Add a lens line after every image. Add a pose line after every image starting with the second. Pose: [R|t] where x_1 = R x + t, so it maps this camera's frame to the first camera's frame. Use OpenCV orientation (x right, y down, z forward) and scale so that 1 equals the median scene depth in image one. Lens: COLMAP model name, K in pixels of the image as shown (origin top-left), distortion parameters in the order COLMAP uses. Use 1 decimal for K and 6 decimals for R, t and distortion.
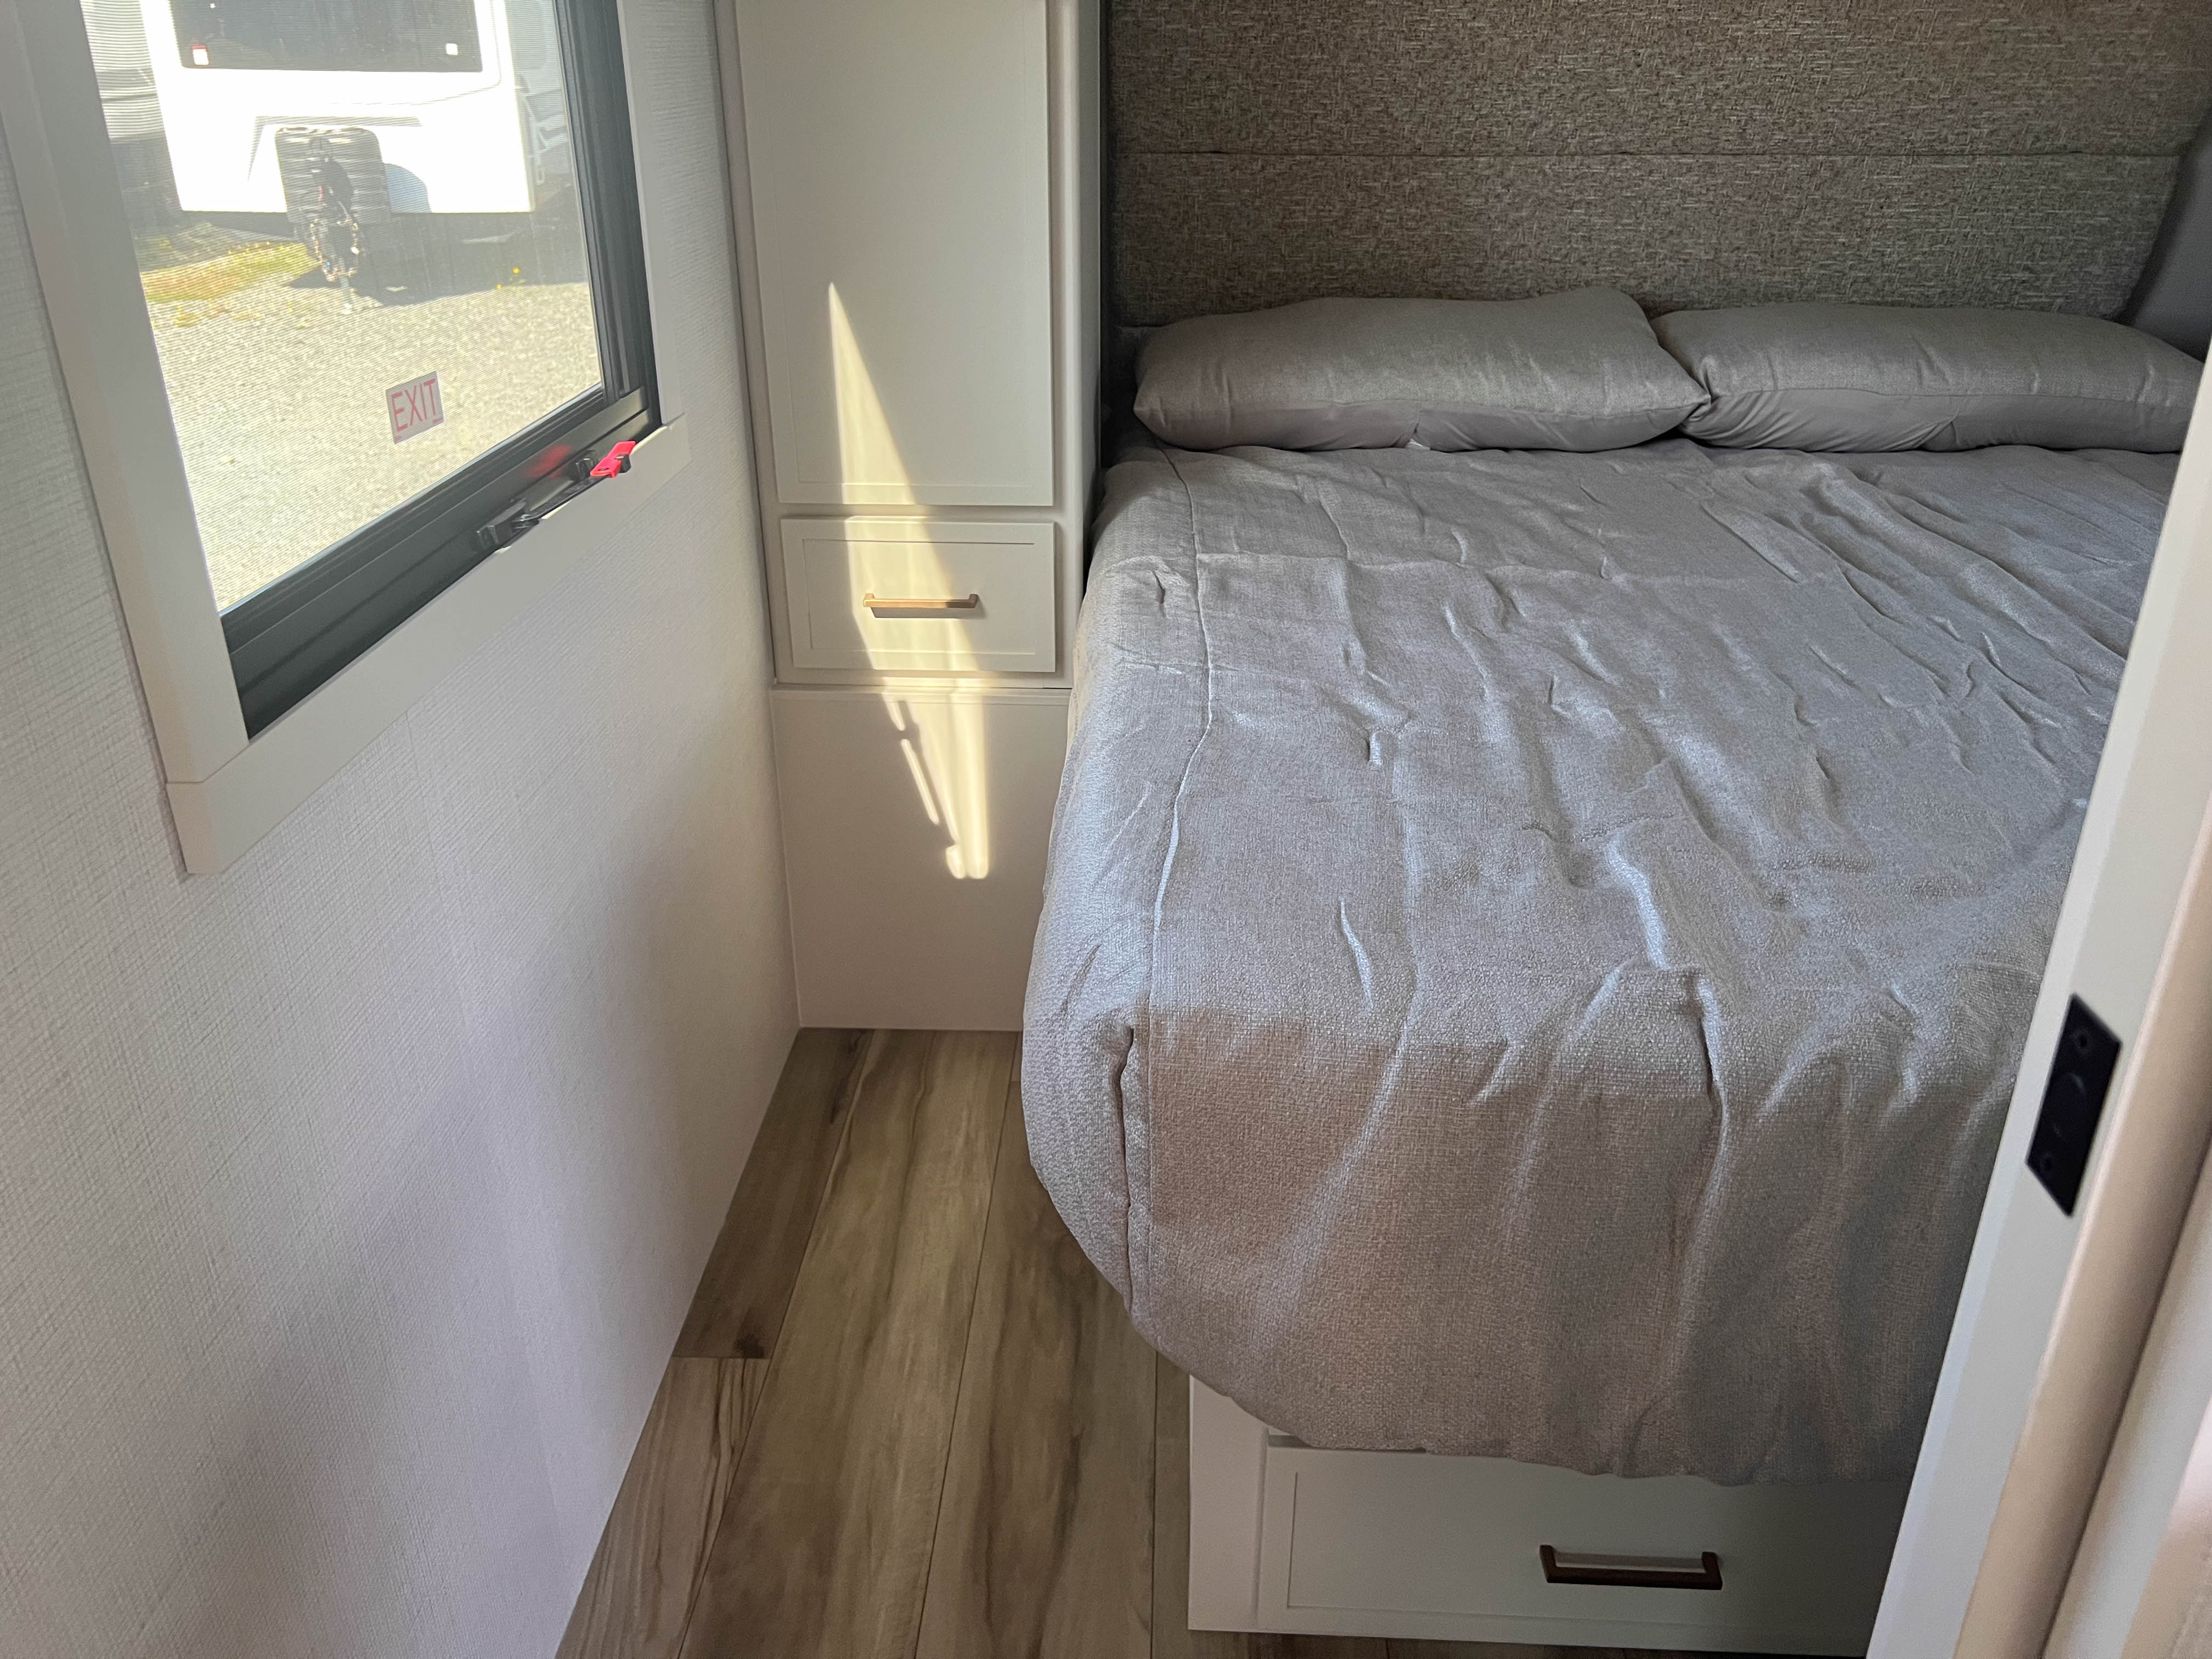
lens RADIAL K [[1672.6, 0, 1100.7], [0, 1672.6, 817.2], [0, 0, 1]] dist [0.069034, -0.082779]
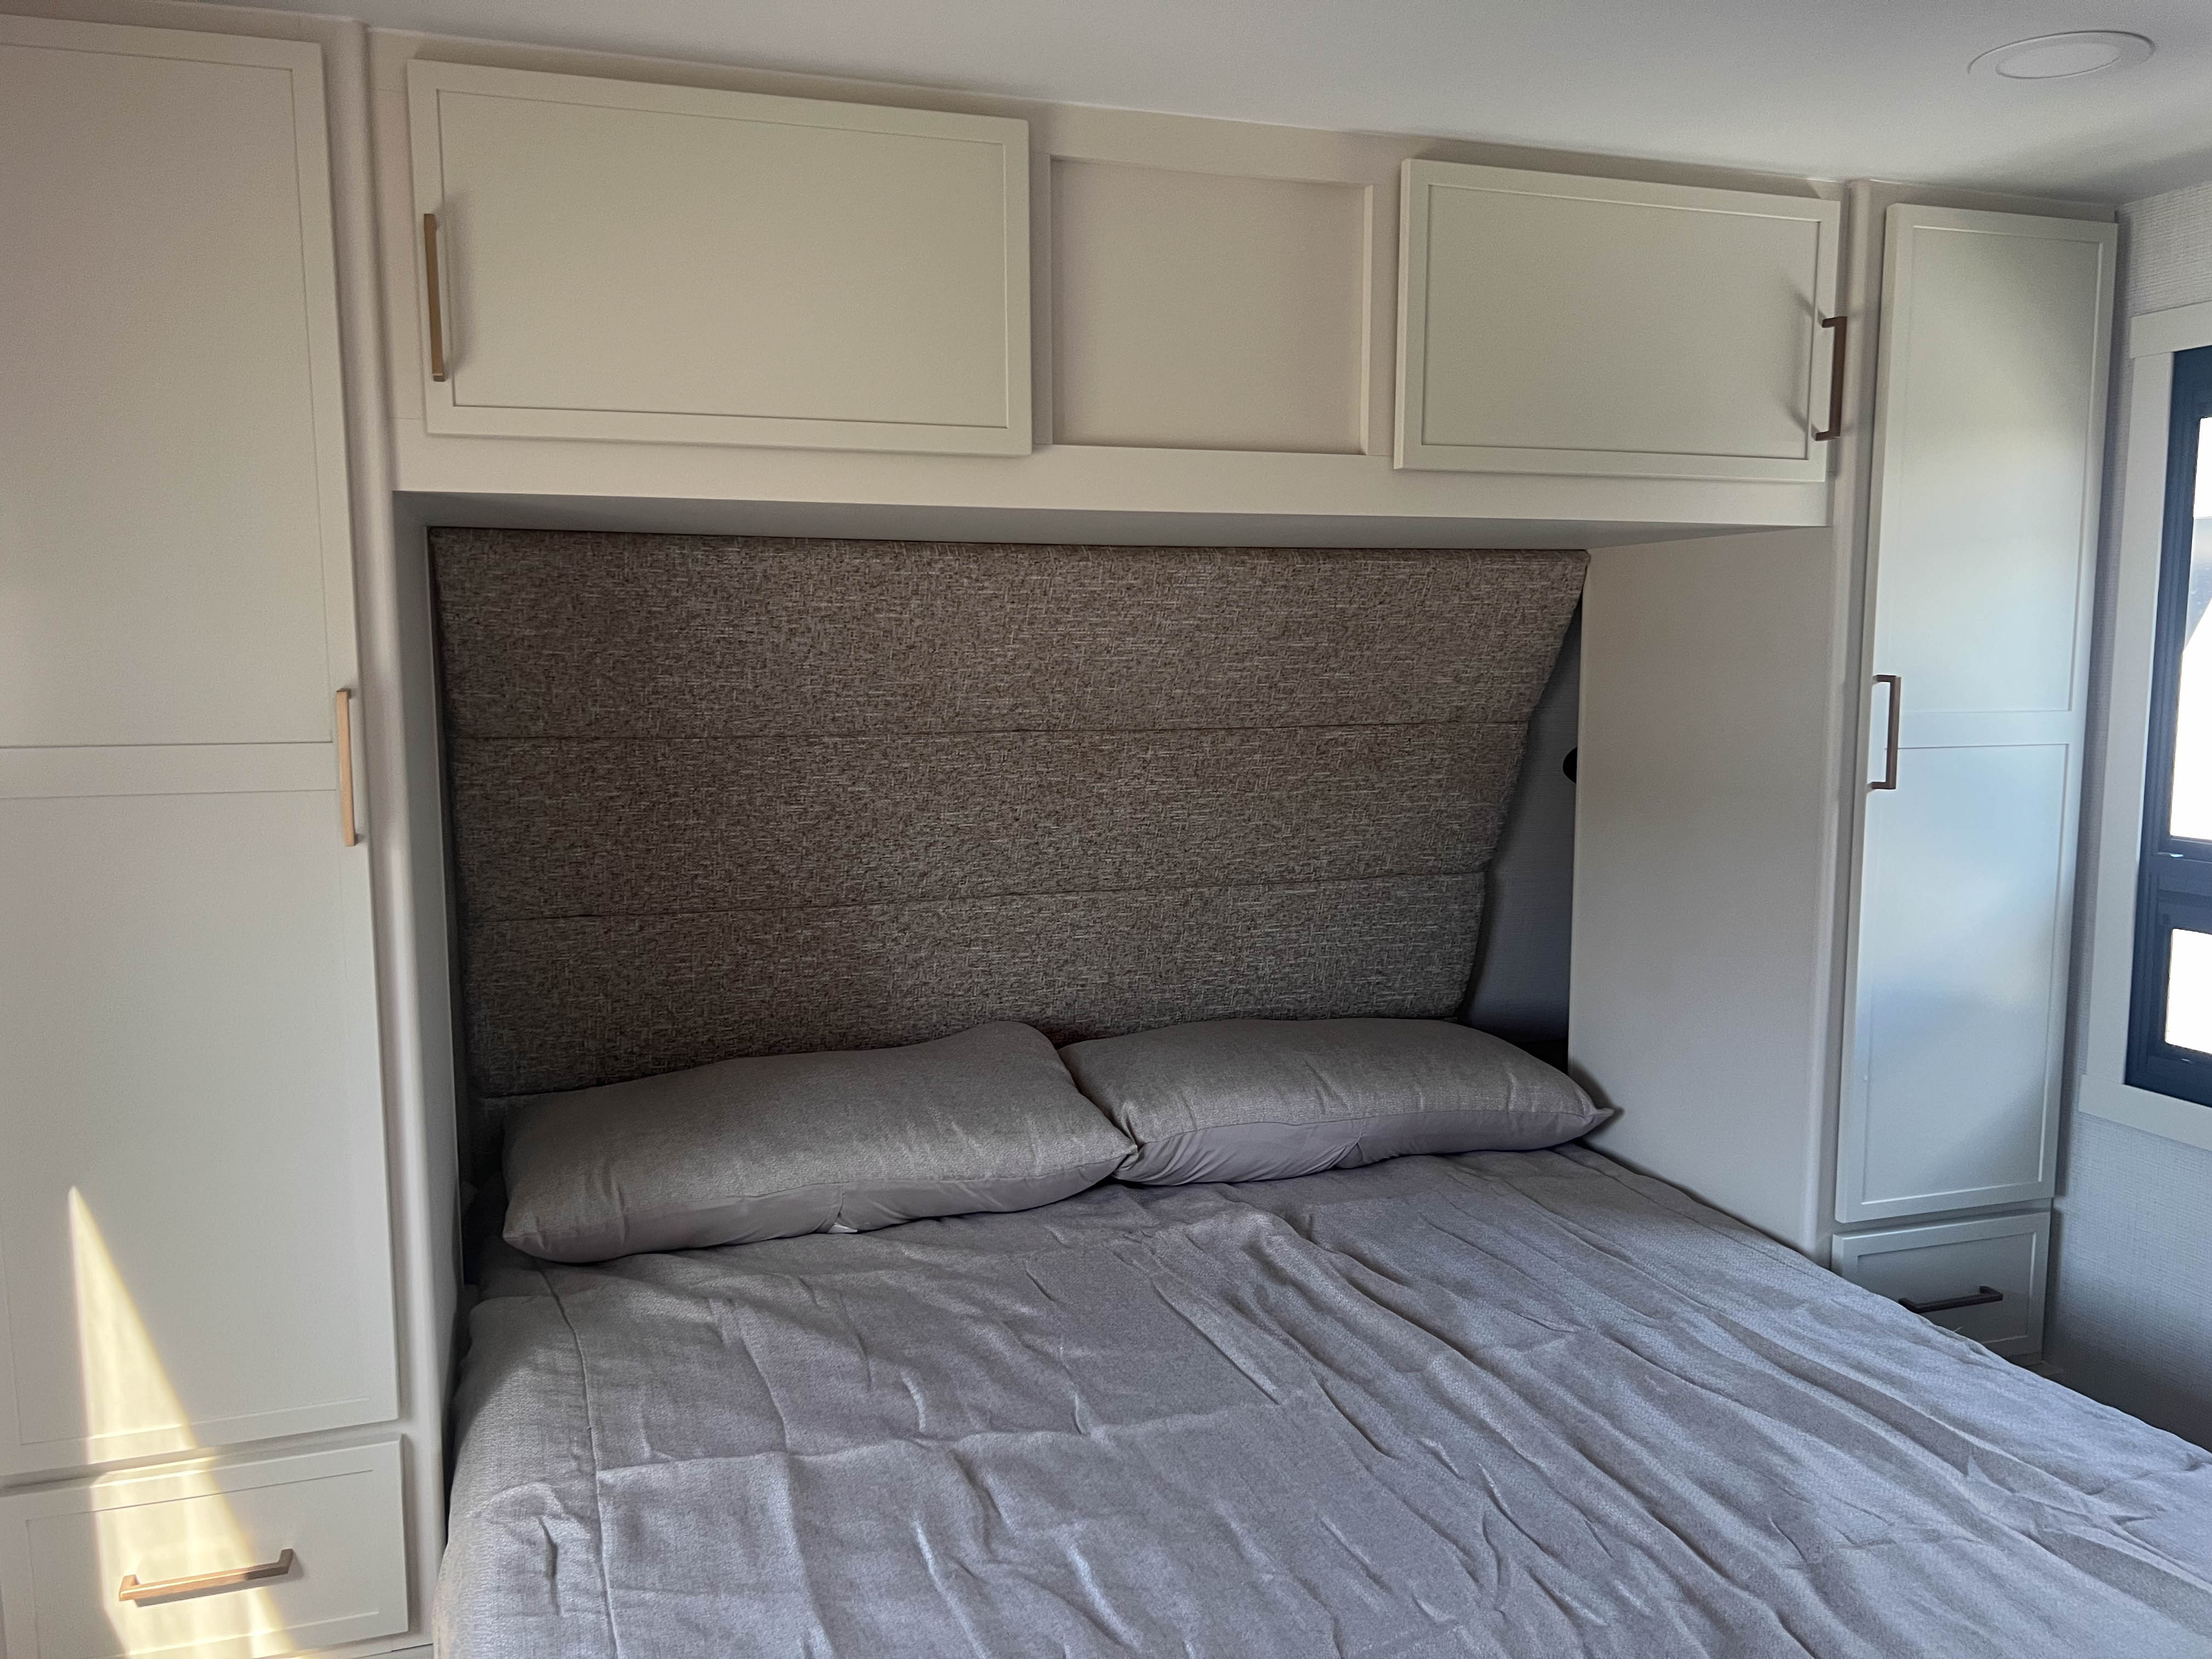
lens RADIAL K [[1668.9, 0, 1095.5], [0, 1668.9, 836.4], [0, 0, 1]] dist [0.074288, -0.086391]
pose [[0.934304, -0.041663, 0.354035, 0.006286], [0.148542, 0.948318, -0.280407, -0.150059], [-0.324055, 0.314575, 0.892206, 0.094121]]
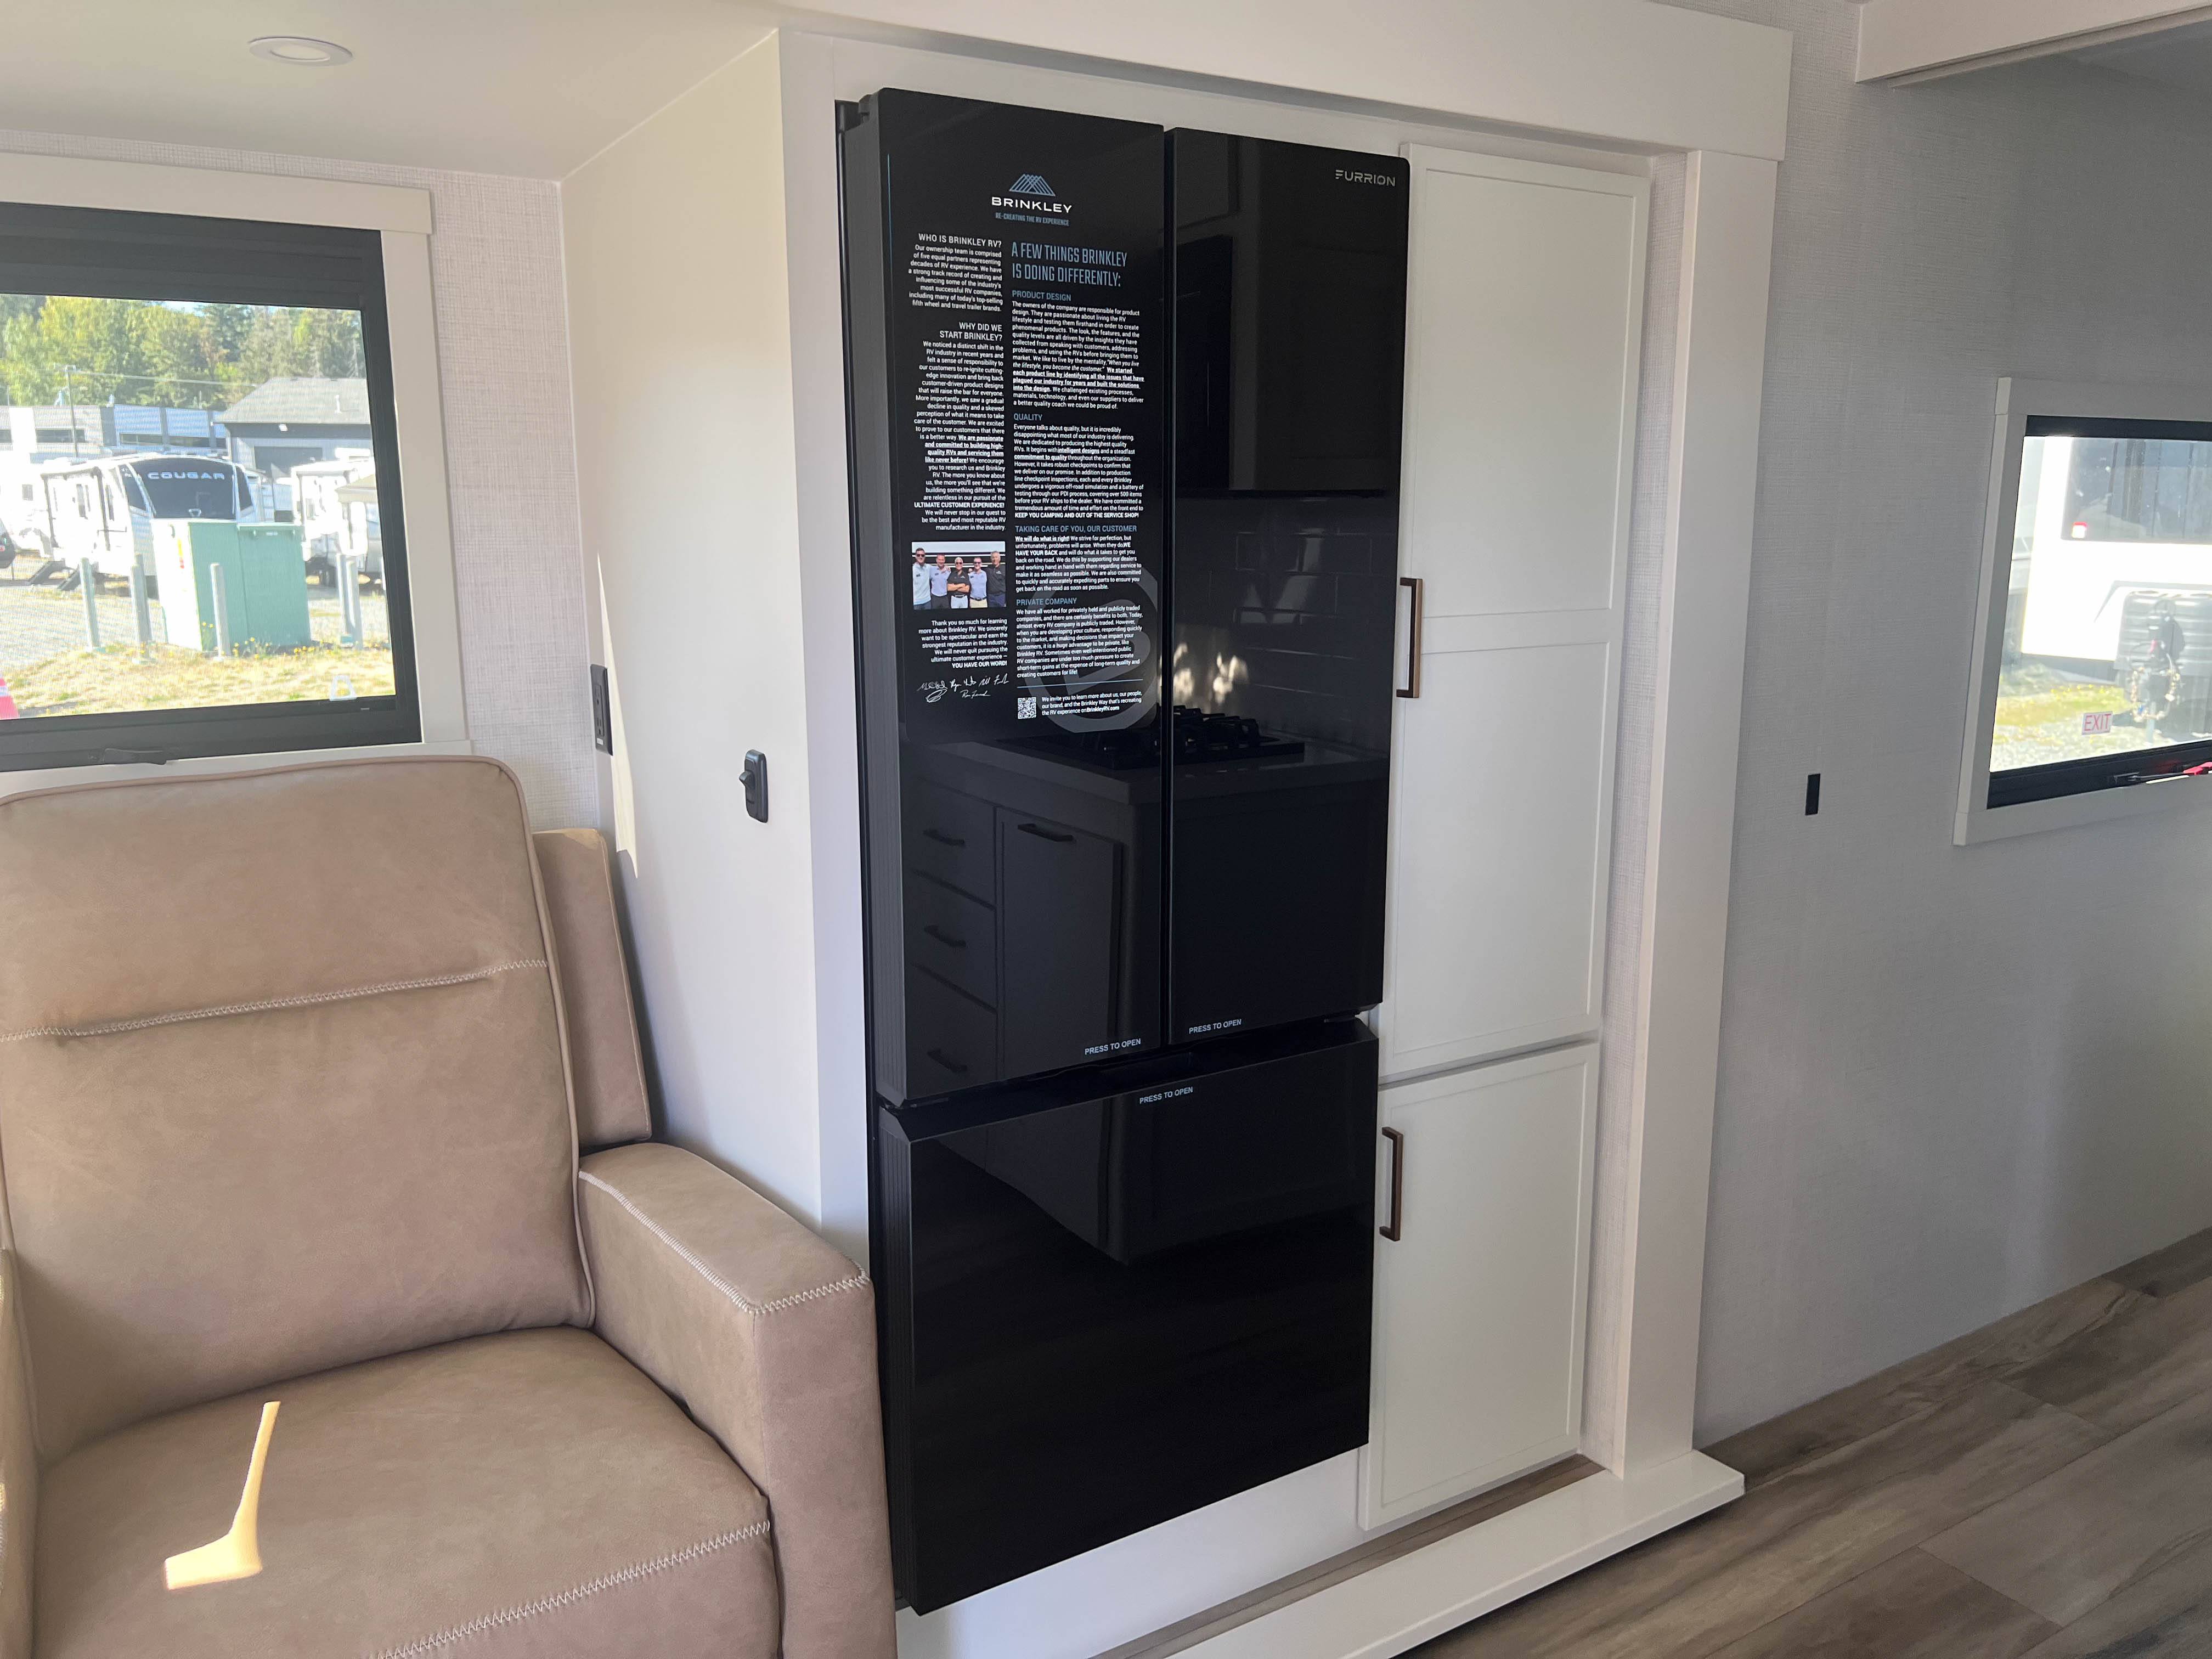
lens RADIAL K [[1668.9, 0, 1095.5], [0, 1668.9, 836.4], [0, 0, 1]] dist [0.074288, -0.086391]
pose [[0.563322, 0.157337, -0.811118, 0.317943], [-0.342916, 0.937679, -0.056269, 0.219957], [0.751716, 0.309843, 0.582169, -0.581929]]
